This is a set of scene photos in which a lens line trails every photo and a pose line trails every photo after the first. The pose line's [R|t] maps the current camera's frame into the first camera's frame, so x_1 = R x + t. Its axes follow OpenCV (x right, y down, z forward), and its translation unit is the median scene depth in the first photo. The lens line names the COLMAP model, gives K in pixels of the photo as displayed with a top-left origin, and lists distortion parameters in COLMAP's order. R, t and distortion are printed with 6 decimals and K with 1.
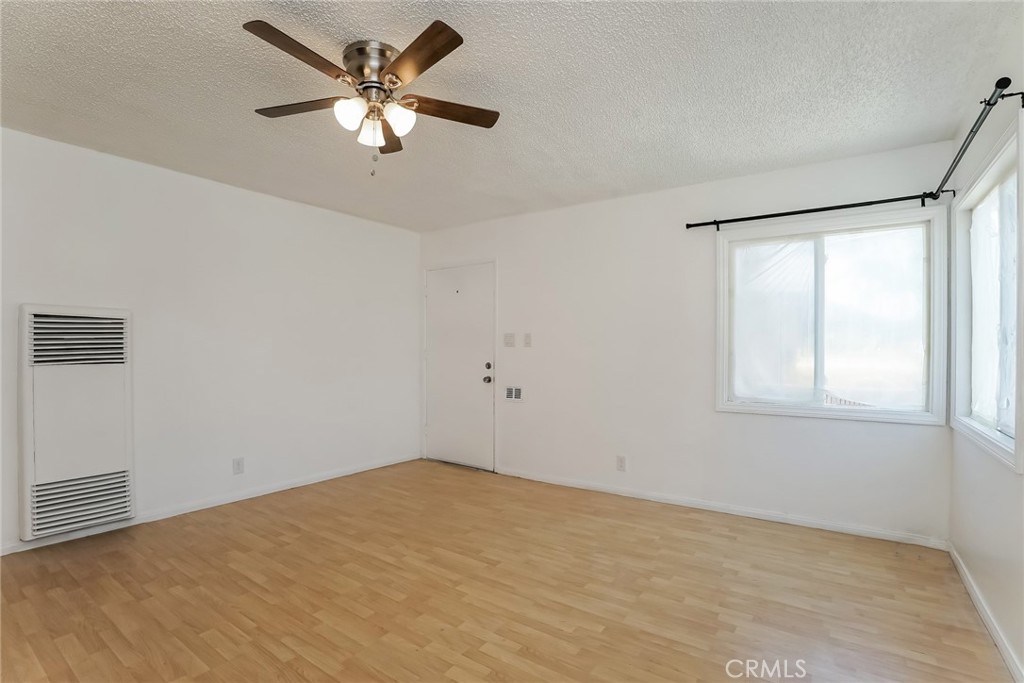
lens RADIAL K [[480.8, 0, 510.4], [0, 480.8, 340.3], [0, 0, 1]] dist [-0.062766, 0.017174]
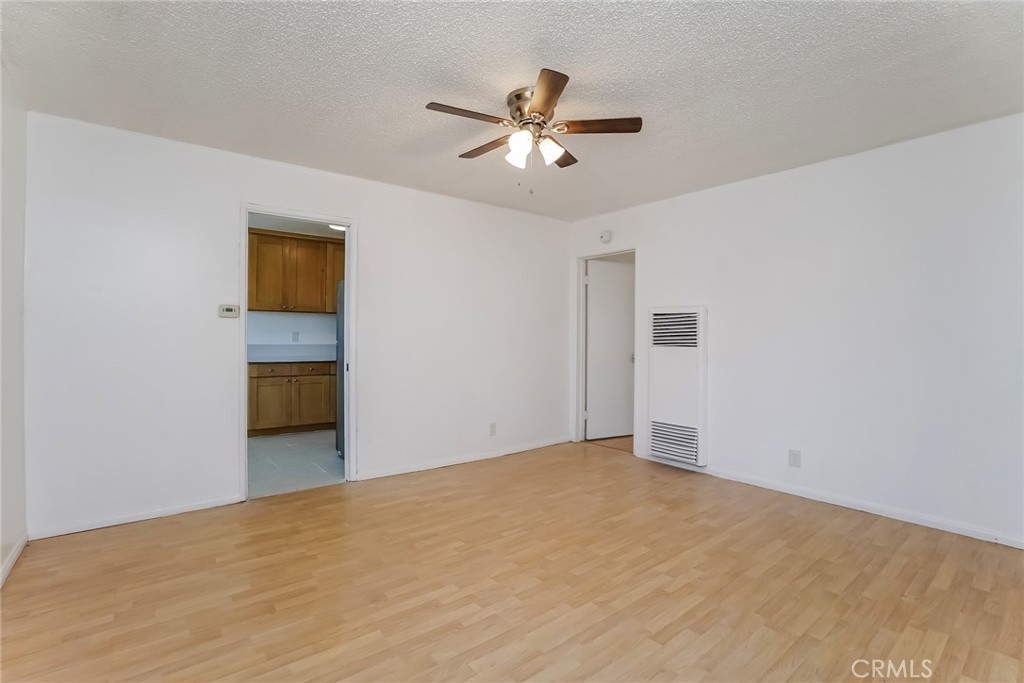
lens RADIAL K [[480.8, 0, 510.4], [0, 480.8, 340.3], [0, 0, 1]] dist [-0.062766, 0.017174]
pose [[-0.279082, 0.006593, -0.960245, 0.689021], [0.010420, 0.999938, 0.003837, 0.023159], [0.960211, -0.008935, -0.279133, 0.984841]]
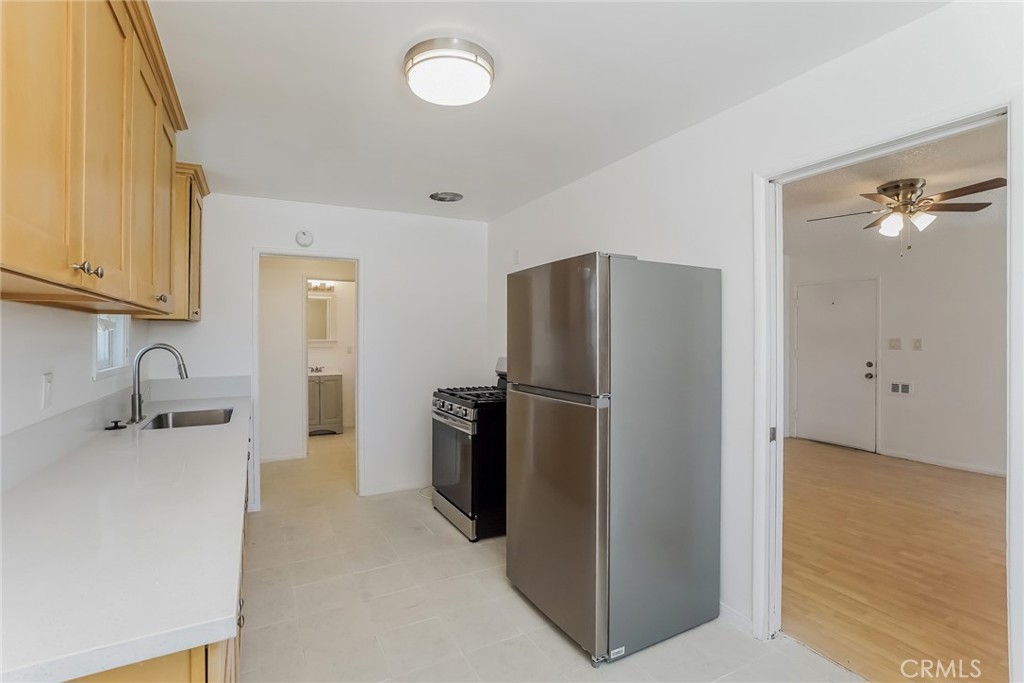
lens RADIAL K [[460.2, 0, 509.0], [0, 460.2, 330.9], [0, 0, 1]] dist [-0.017648, 0.000120]
pose [[0.893893, -0.004674, -0.448257, -0.598499], [0.006165, 0.999979, 0.001867, -0.069129], [0.448239, -0.004432, 0.893903, -0.759822]]
